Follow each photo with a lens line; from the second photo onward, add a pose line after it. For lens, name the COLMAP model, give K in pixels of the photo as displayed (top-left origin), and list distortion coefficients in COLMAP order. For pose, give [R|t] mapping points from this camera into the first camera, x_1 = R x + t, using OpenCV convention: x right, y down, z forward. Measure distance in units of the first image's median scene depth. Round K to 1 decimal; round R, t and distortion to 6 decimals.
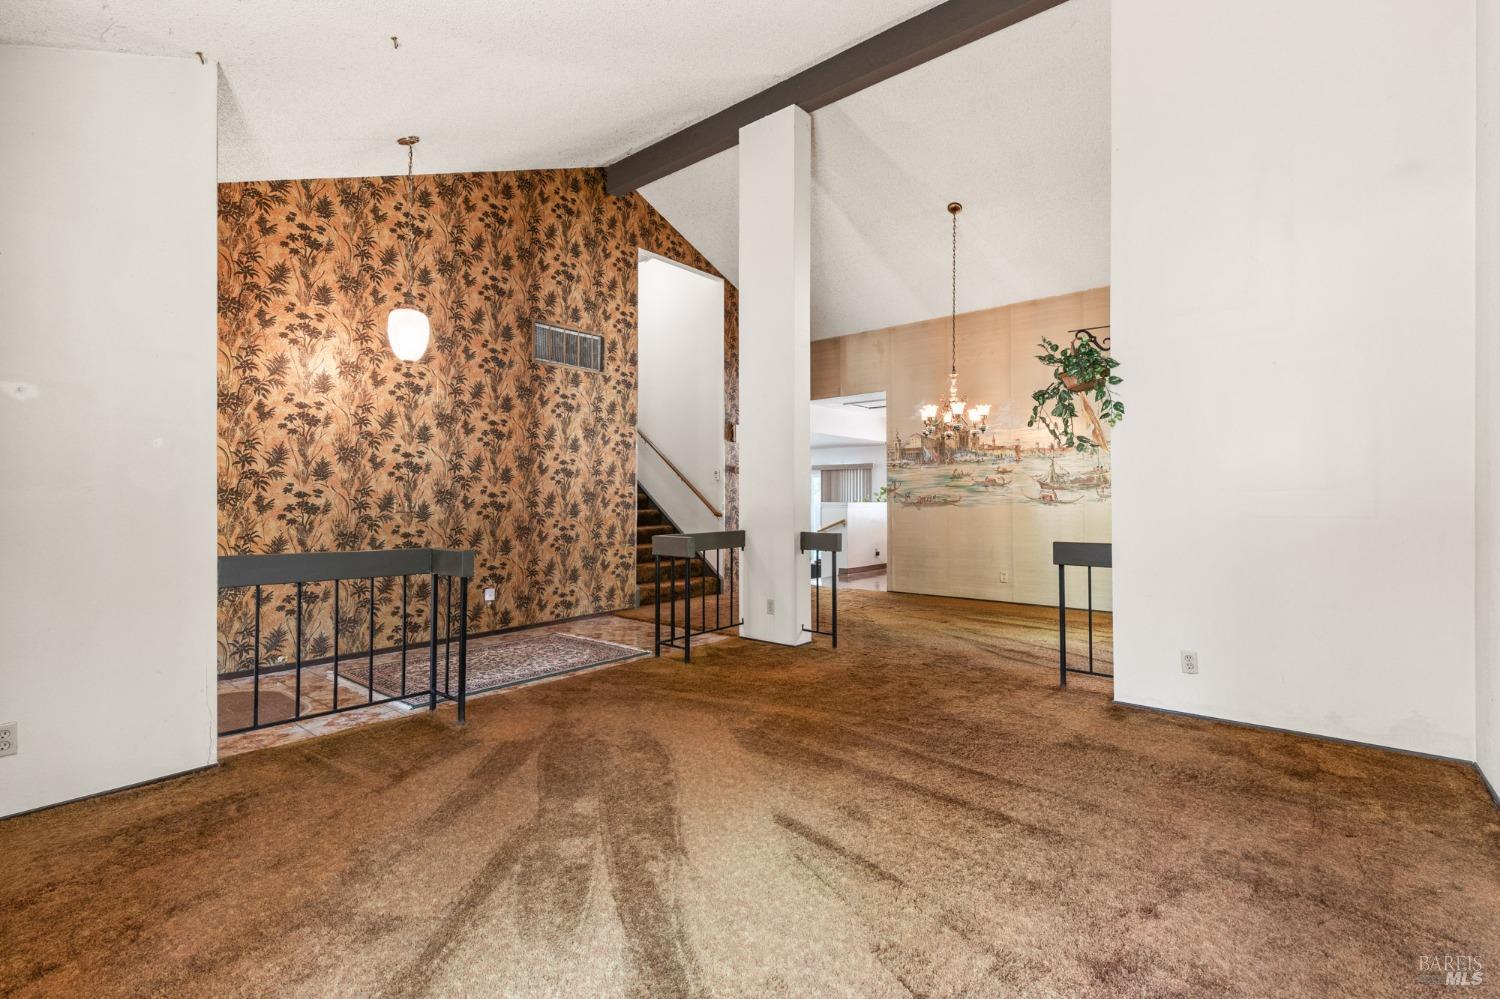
lens RADIAL K [[675.3, 0, 748.5], [0, 675.3, 489.0], [0, 0, 1]] dist [0.001803, 0.000107]
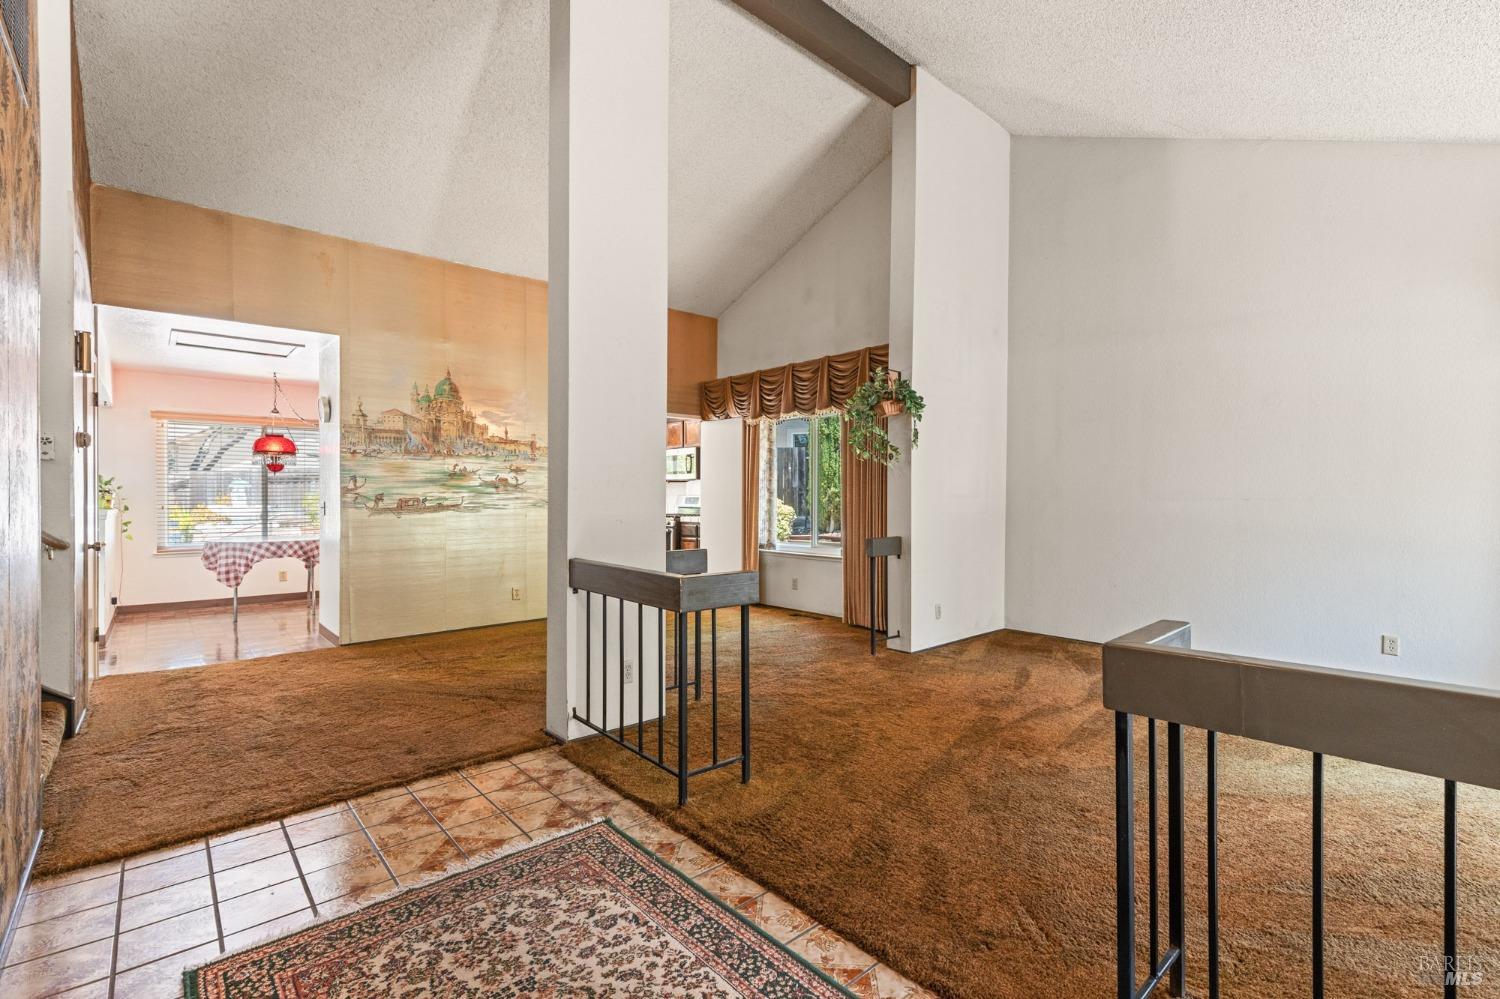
lens RADIAL K [[673.5, 0, 757.7], [0, 673.5, 504.3], [0, 0, 1]] dist [0.006269, -0.000882]
pose [[0.147081, -0.004252, 0.989115, -0.412758], [-0.008933, 0.999944, 0.005627, 0.009610], [-0.989084, -0.009663, 0.147035, 0.561477]]
